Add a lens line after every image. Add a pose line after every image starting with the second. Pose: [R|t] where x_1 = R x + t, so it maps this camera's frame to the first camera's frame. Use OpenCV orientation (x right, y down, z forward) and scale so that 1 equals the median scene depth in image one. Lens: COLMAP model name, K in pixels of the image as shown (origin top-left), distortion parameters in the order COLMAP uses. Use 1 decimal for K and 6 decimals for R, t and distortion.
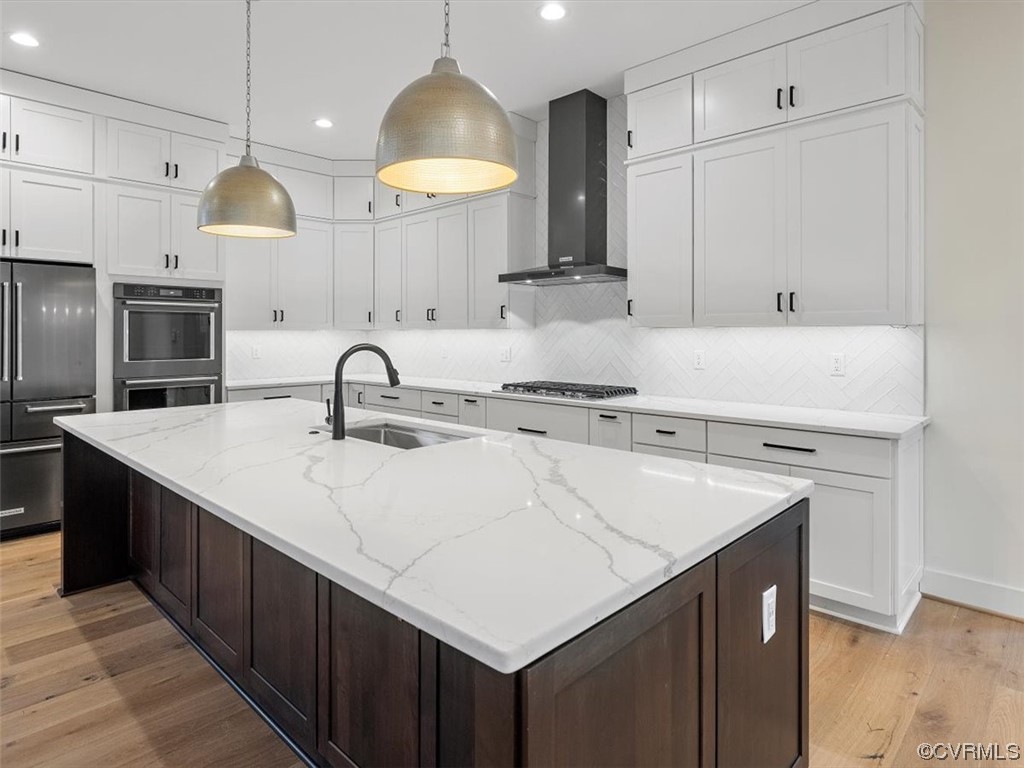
lens RADIAL K [[570.0, 0, 511.3], [0, 570.0, 397.7], [0, 0, 1]] dist [-0.001693, -0.001152]
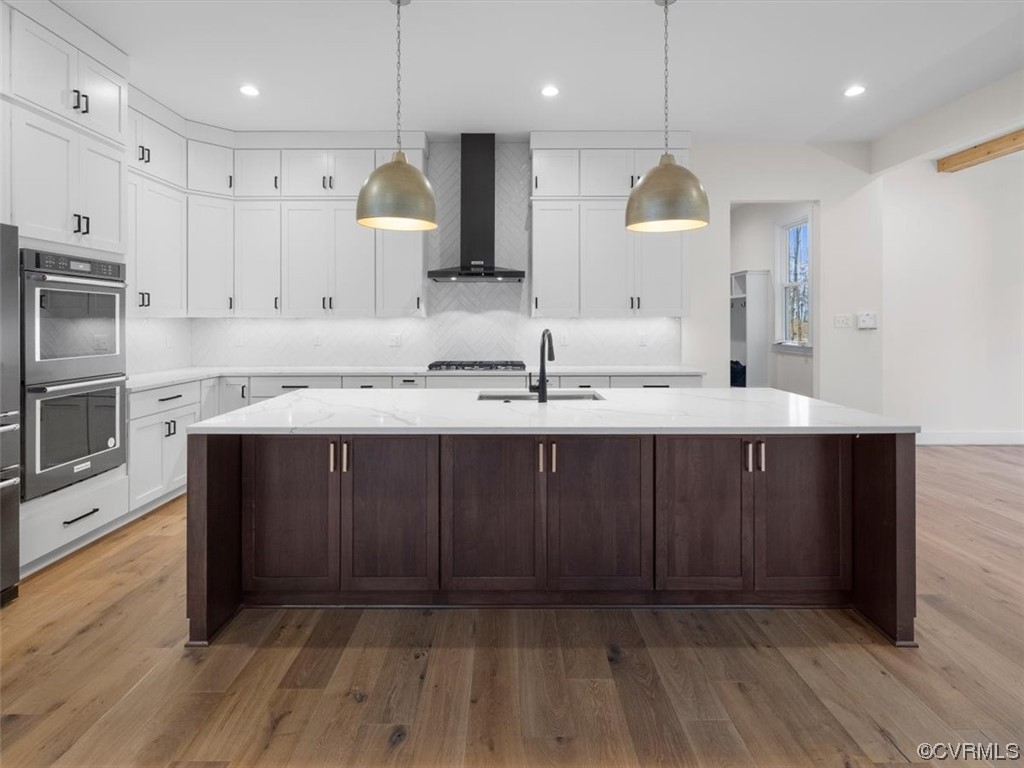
lens RADIAL K [[548.3, 0, 512.0], [0, 548.3, 384.0], [0, 0, 1]] dist [0.037736, 0.000725]
pose [[0.706613, -0.082448, 0.702781, -0.726240], [0.079754, 0.996140, 0.036676, -0.012774], [-0.703091, 0.030134, 0.710461, 0.083720]]
